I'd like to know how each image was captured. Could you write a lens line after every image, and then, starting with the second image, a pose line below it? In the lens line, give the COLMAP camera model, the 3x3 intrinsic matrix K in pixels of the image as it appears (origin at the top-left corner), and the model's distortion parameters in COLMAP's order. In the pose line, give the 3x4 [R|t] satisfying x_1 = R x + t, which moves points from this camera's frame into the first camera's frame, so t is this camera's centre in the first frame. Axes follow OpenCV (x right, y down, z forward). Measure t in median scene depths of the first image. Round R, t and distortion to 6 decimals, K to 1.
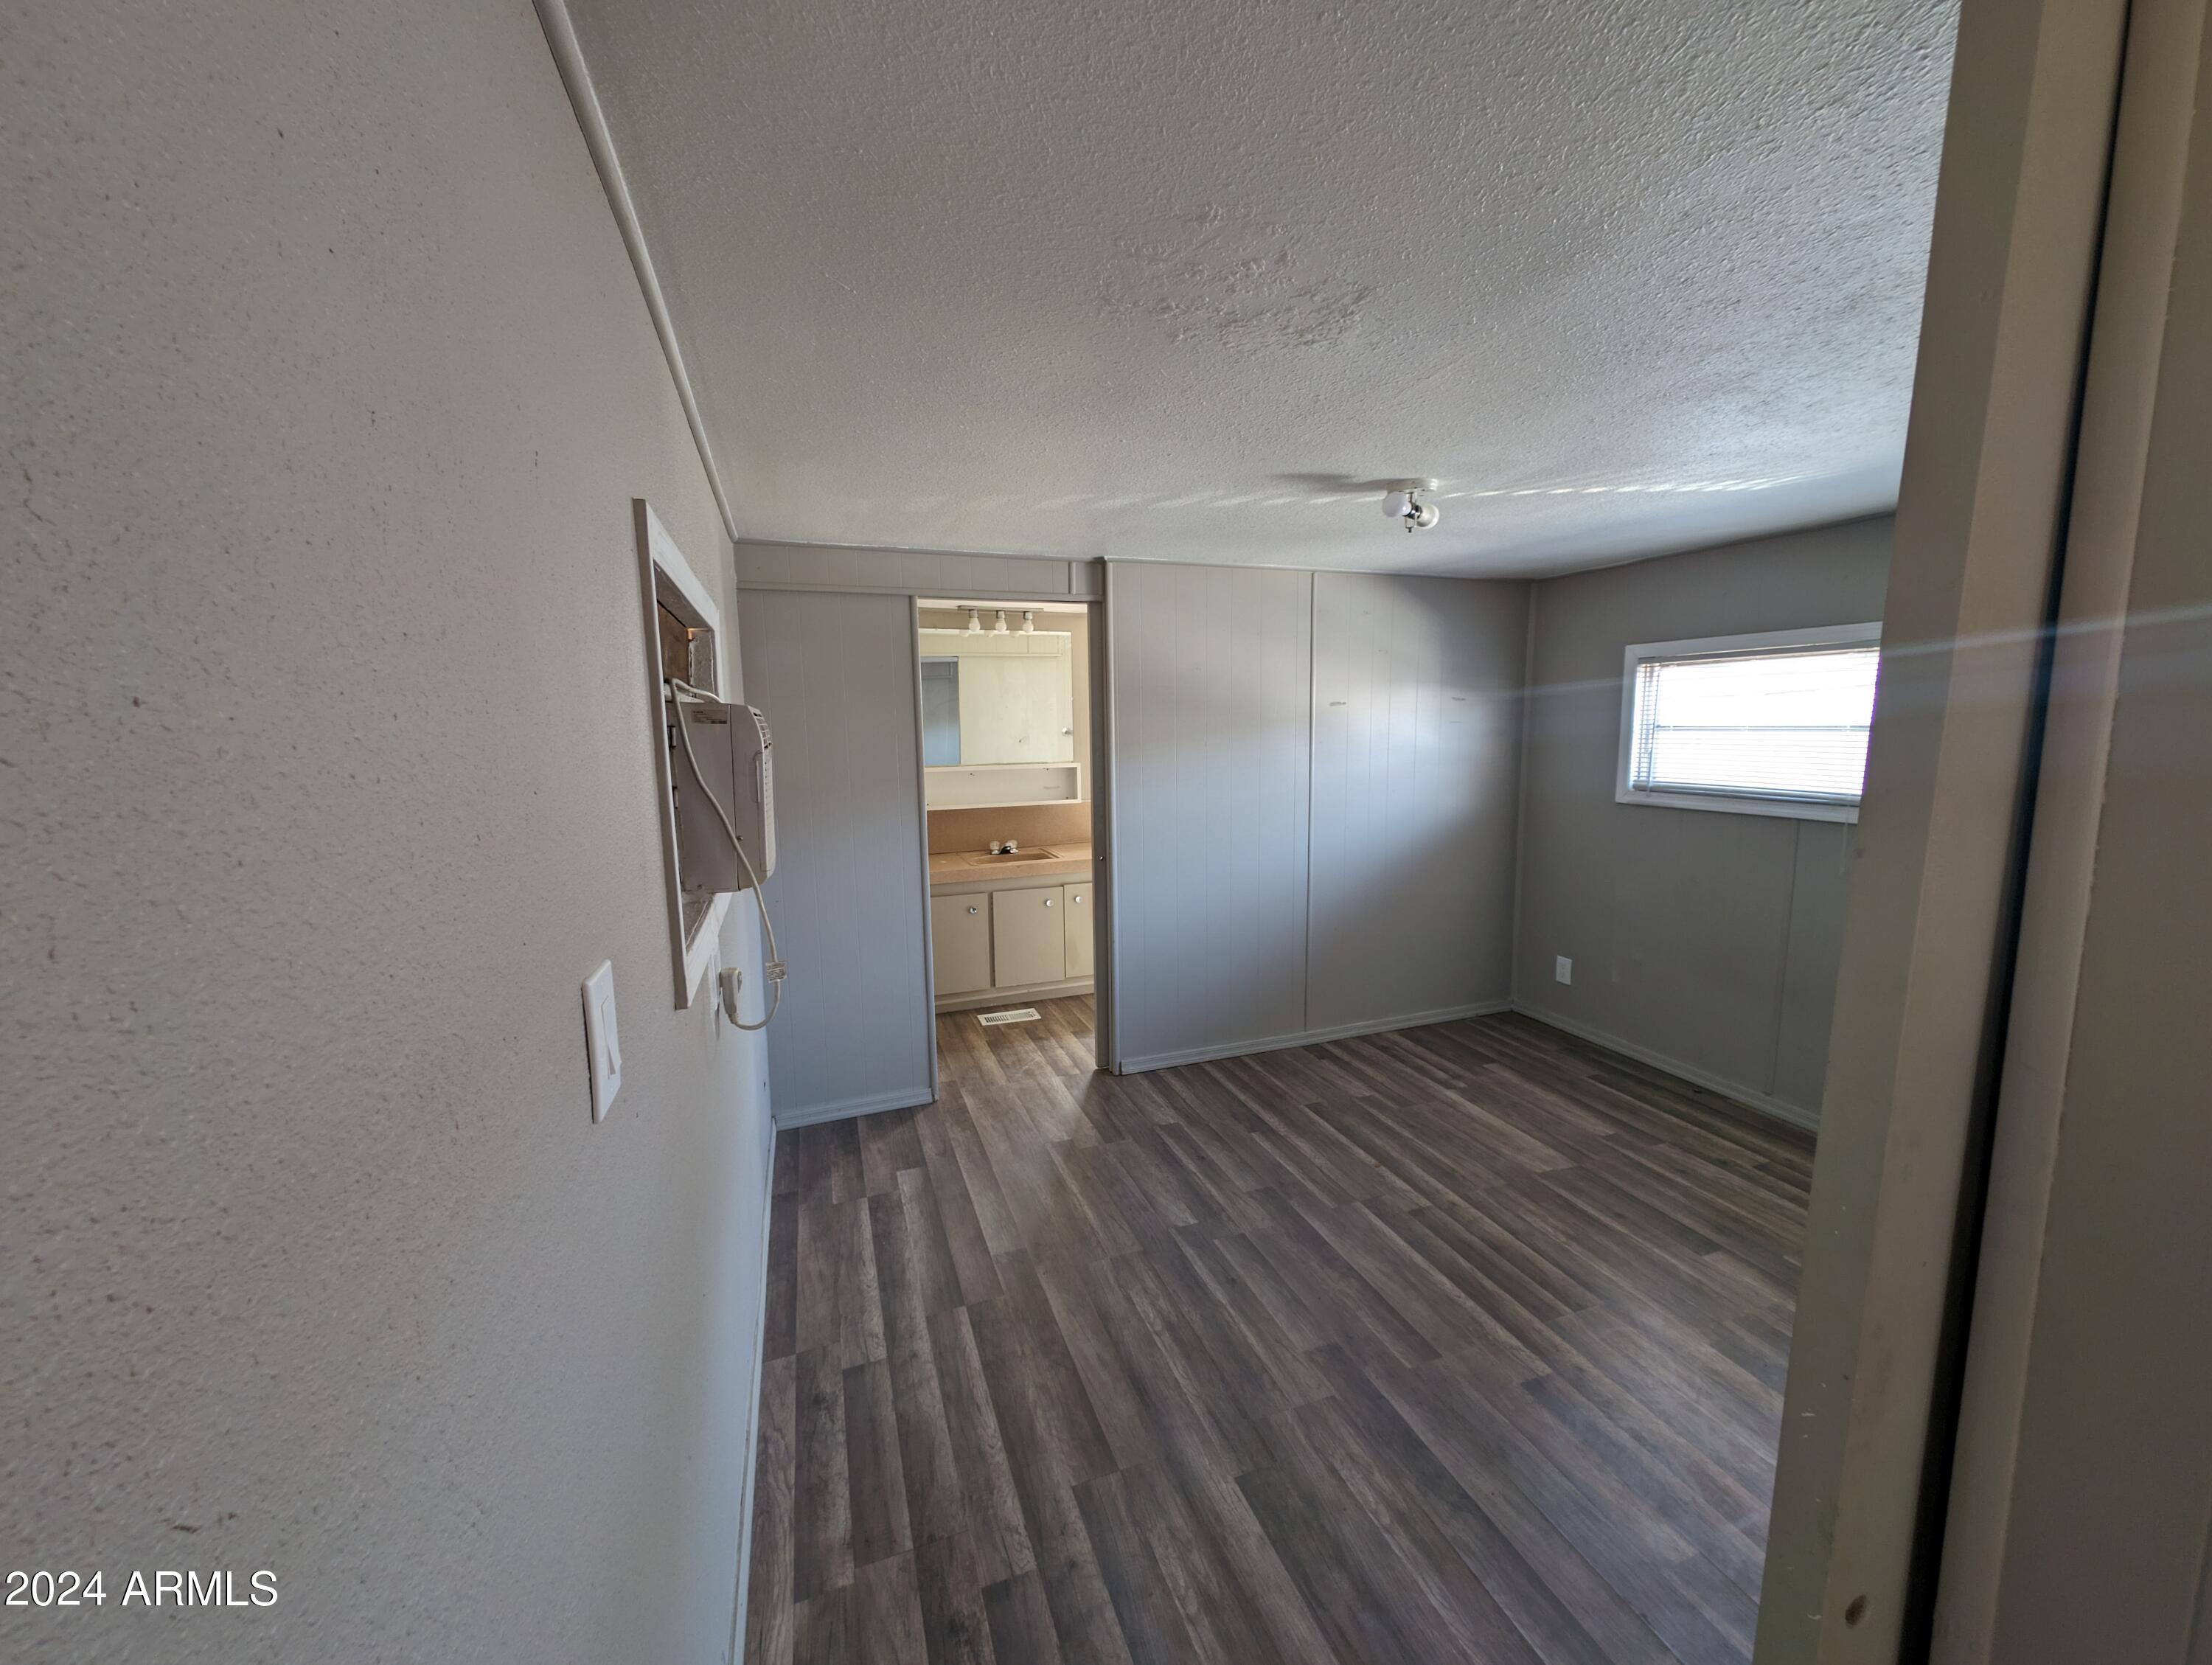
lens RADIAL K [[829.3, 0, 1102.8], [0, 829.3, 818.7], [0, 0, 1]] dist [0.004145, -0.002301]
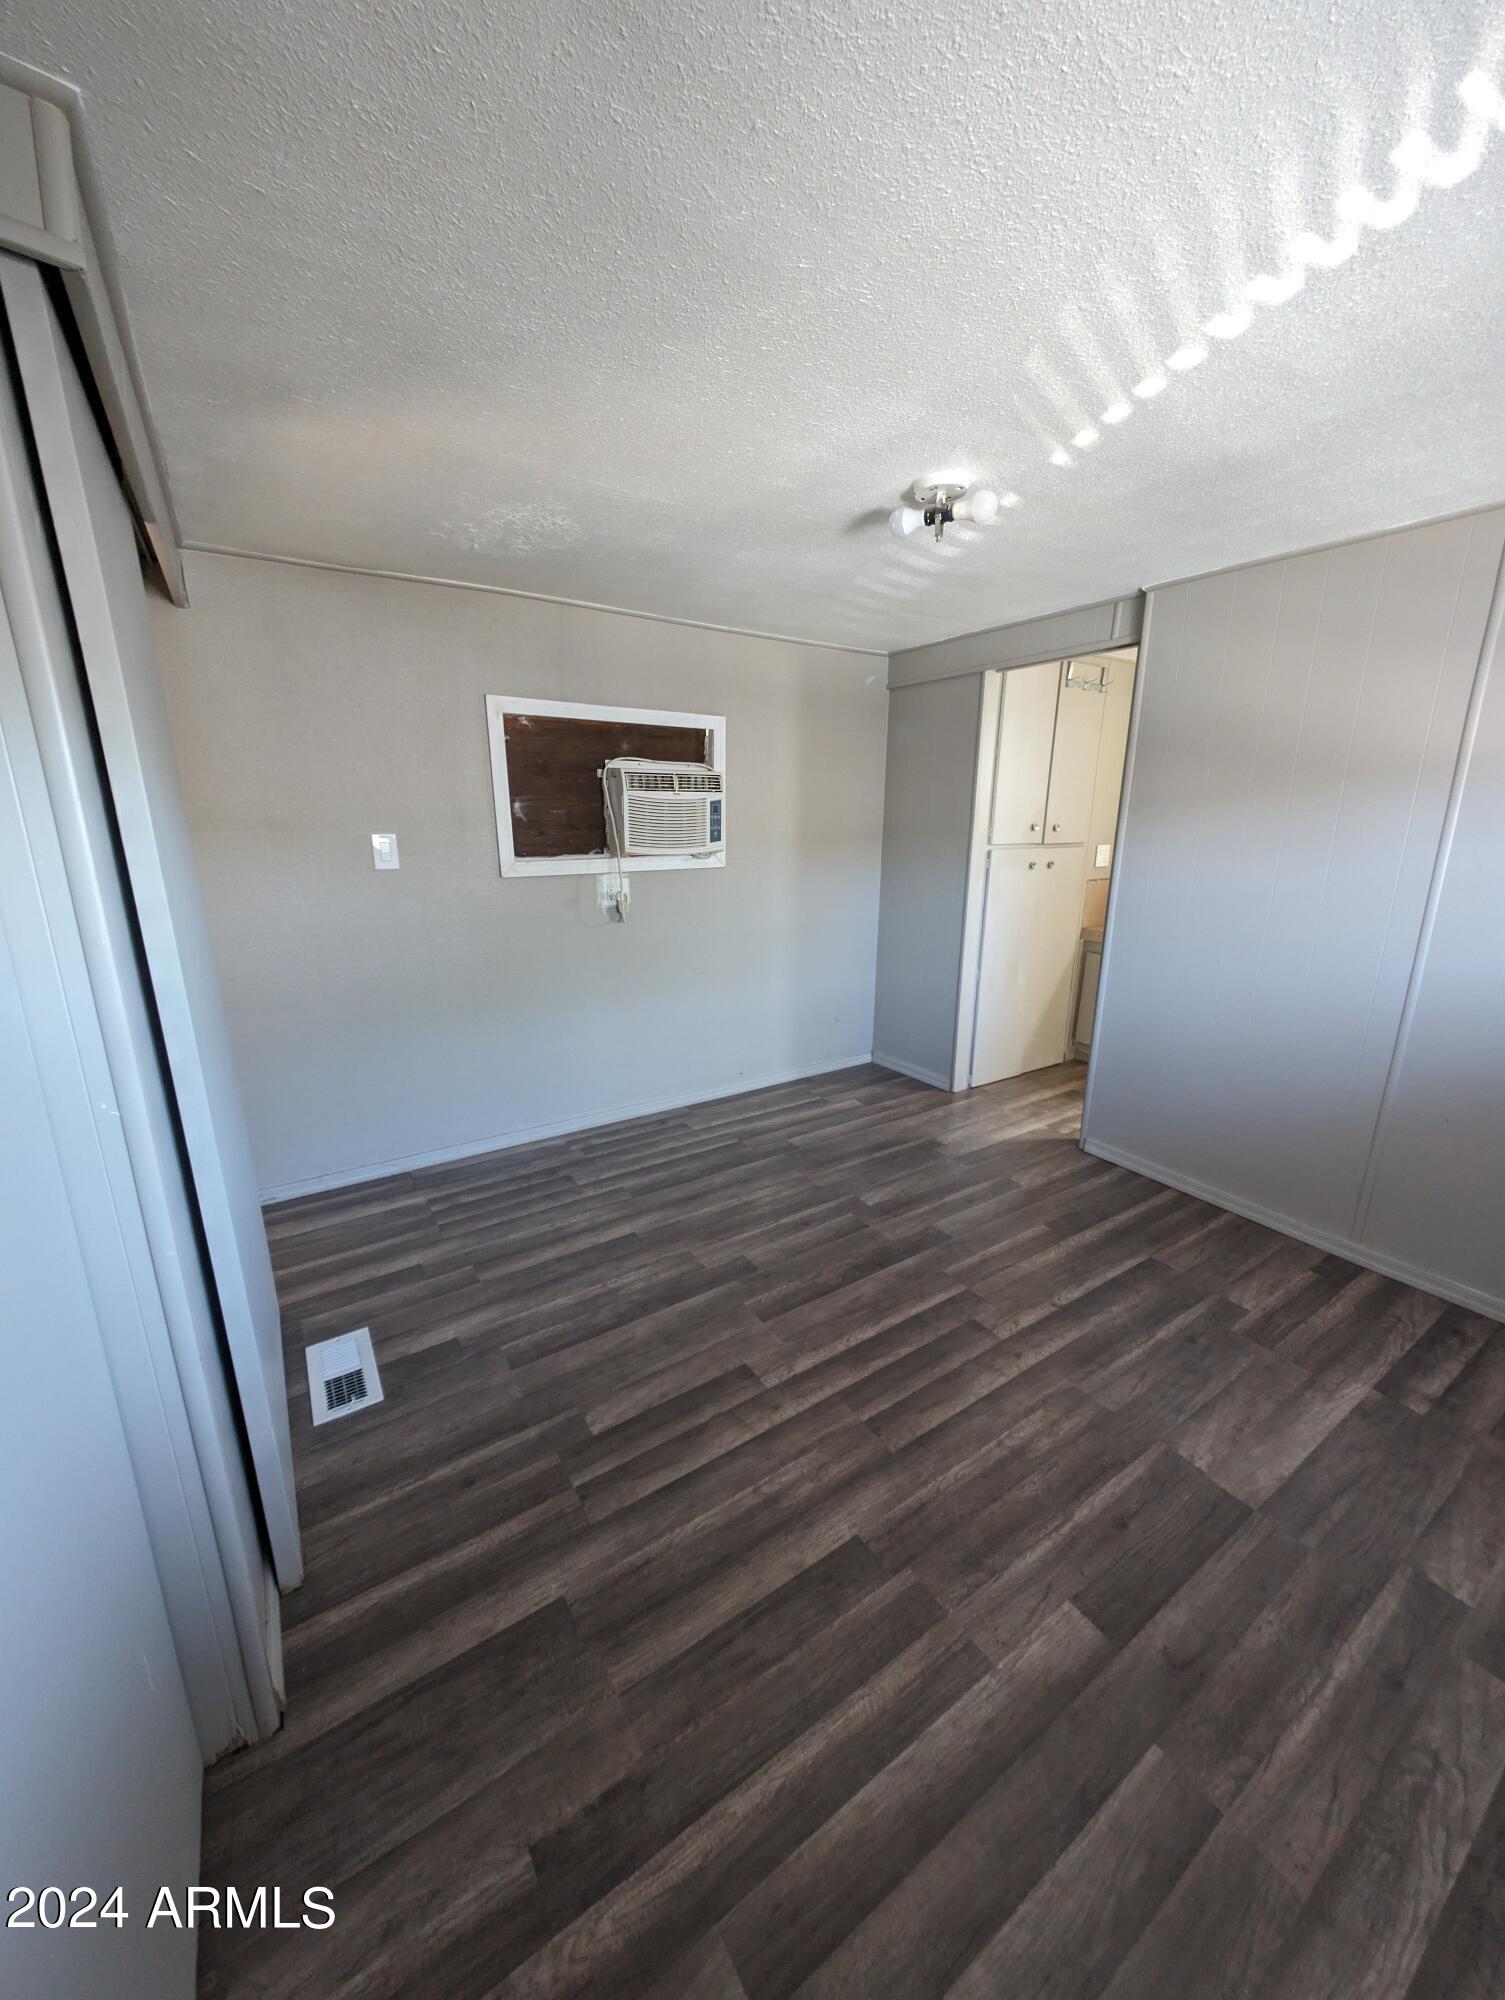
lens RADIAL K [[749.8, 0, 765.7], [0, 749.8, 995.2], [0, 0, 1]] dist [0.004145, -0.002301]
pose [[0.248046, 0.248438, -0.936350, 0.904736], [-0.126309, 0.966600, 0.223004, -0.026242], [0.960479, 0.062954, 0.271141, 0.482515]]
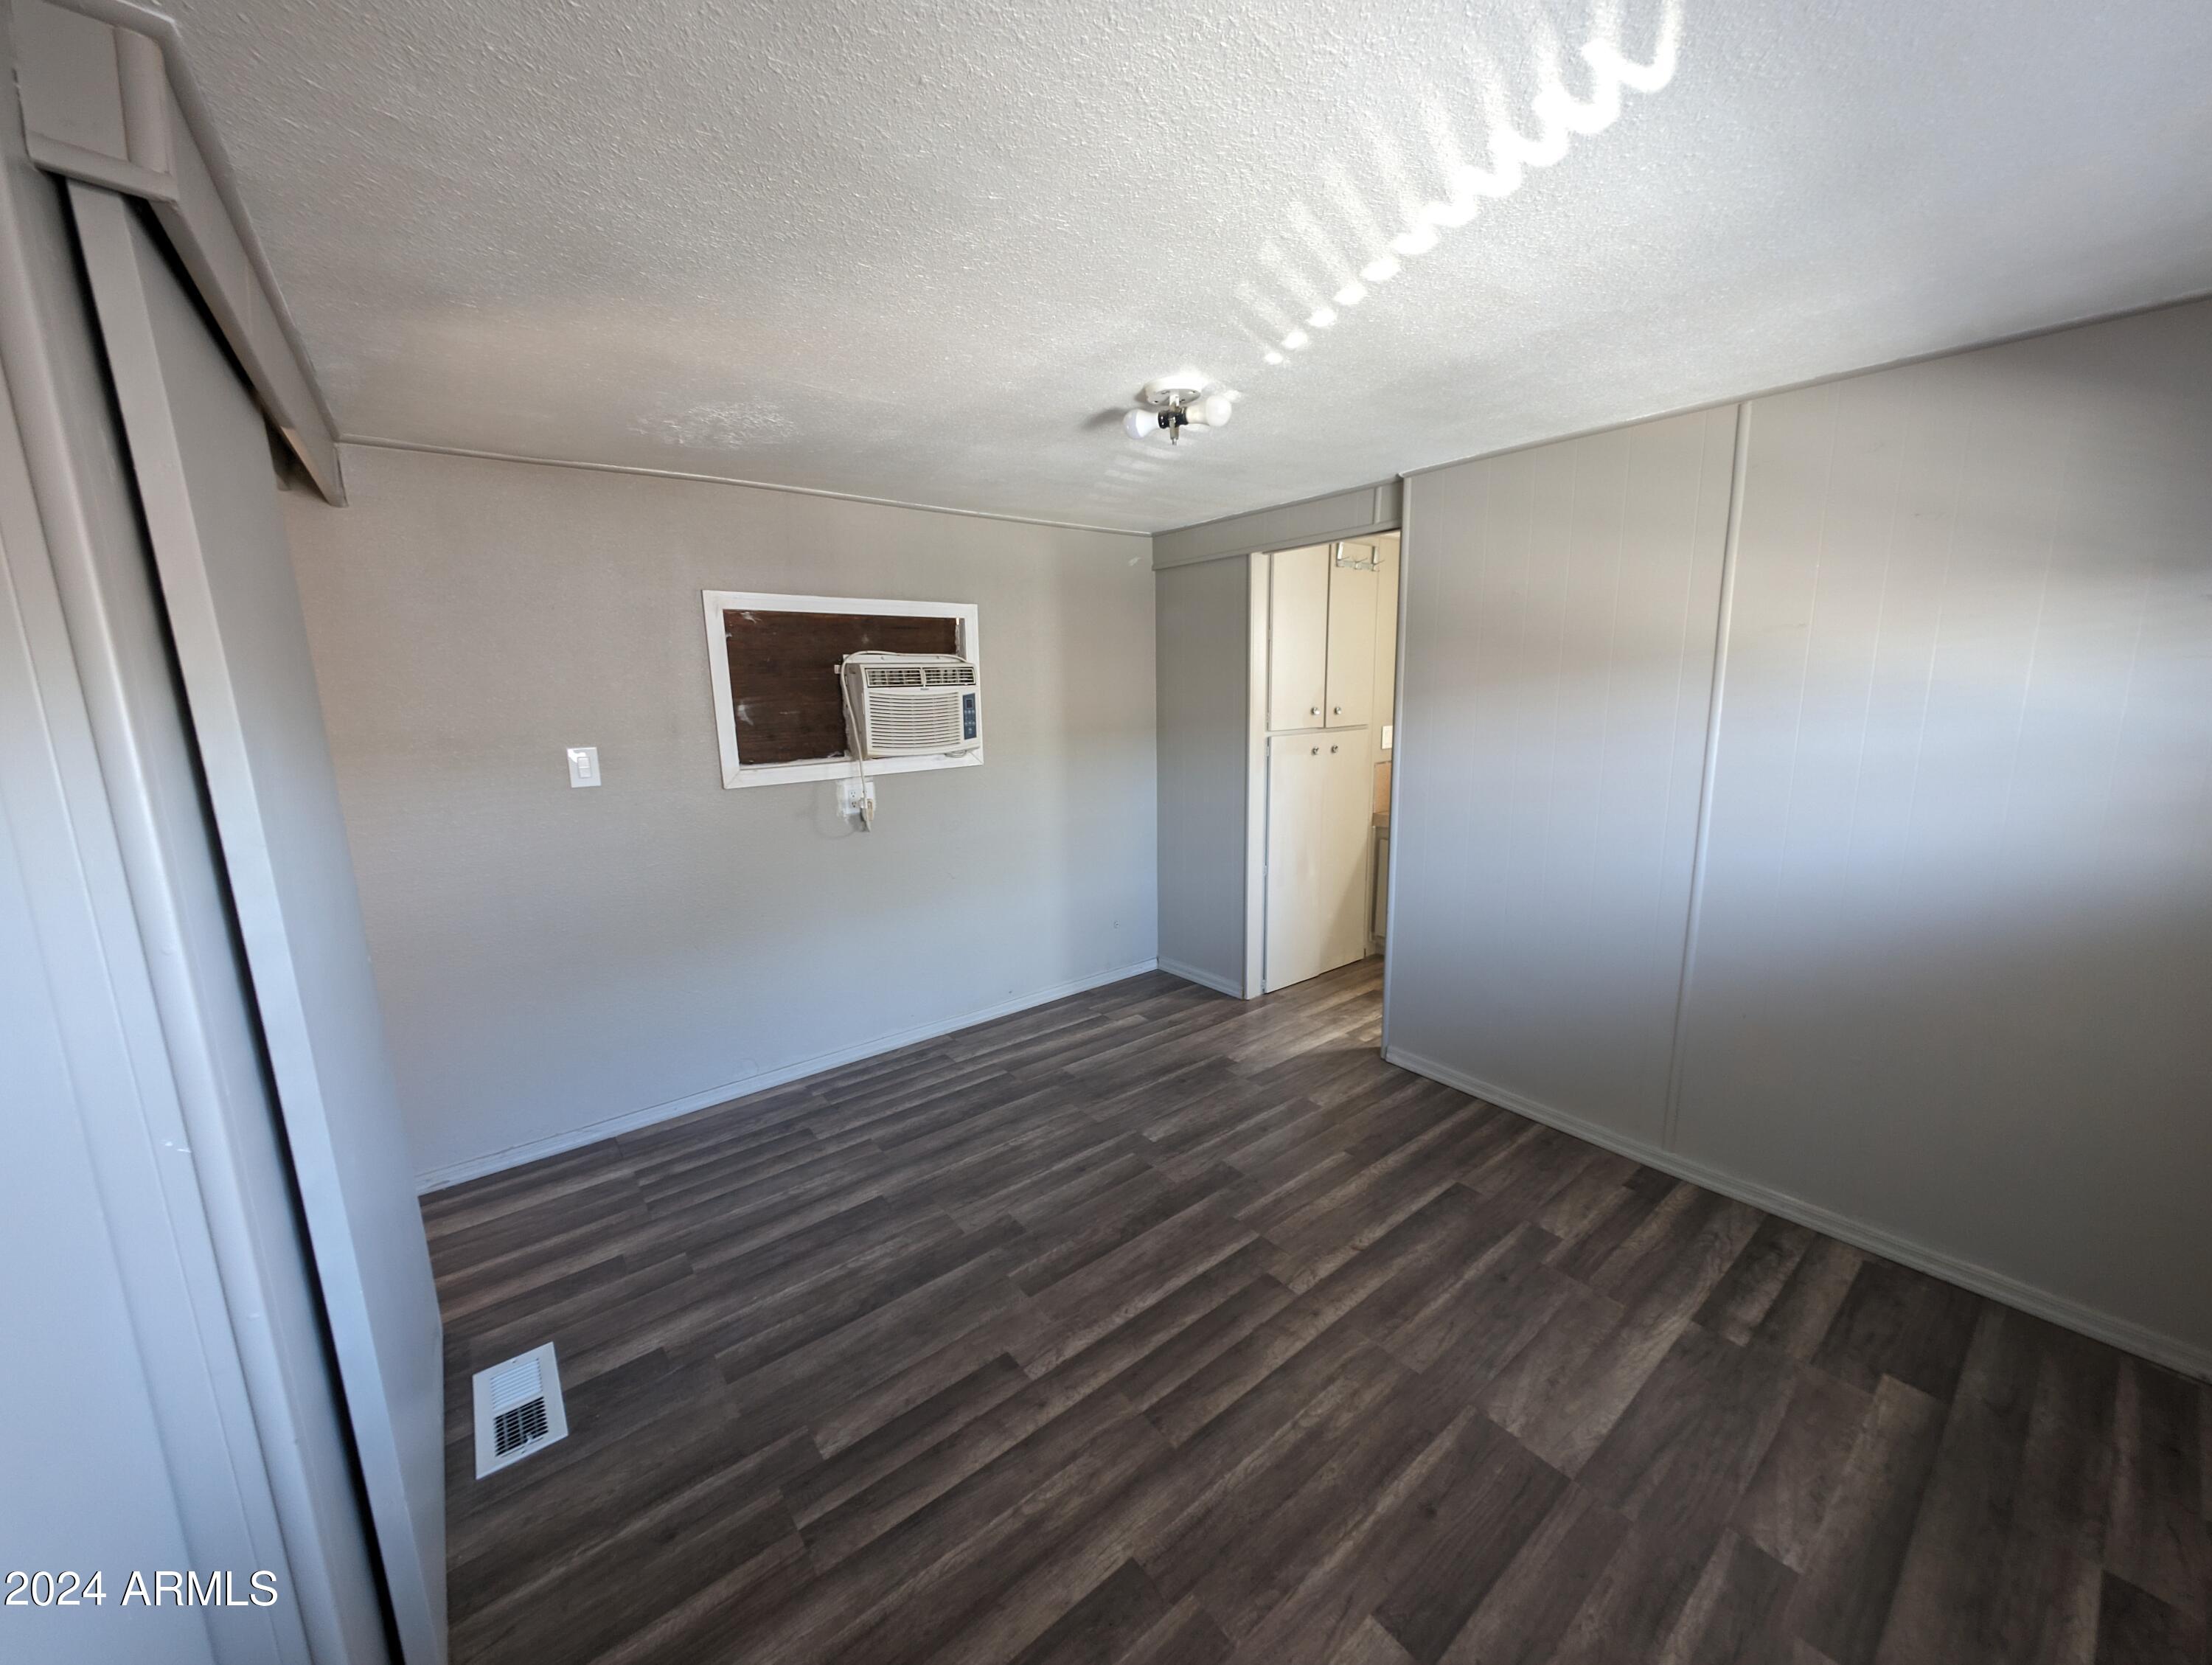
lens RADIAL K [[829.3, 0, 1118.1], [0, 829.3, 818.9], [0, 0, 1]] dist [0.004145, -0.002301]
pose [[0.328301, 0.166481, -0.929786, 0.911317], [-0.100260, 0.984927, 0.140953, -0.061485], [0.939237, 0.046945, 0.340044, 0.511269]]
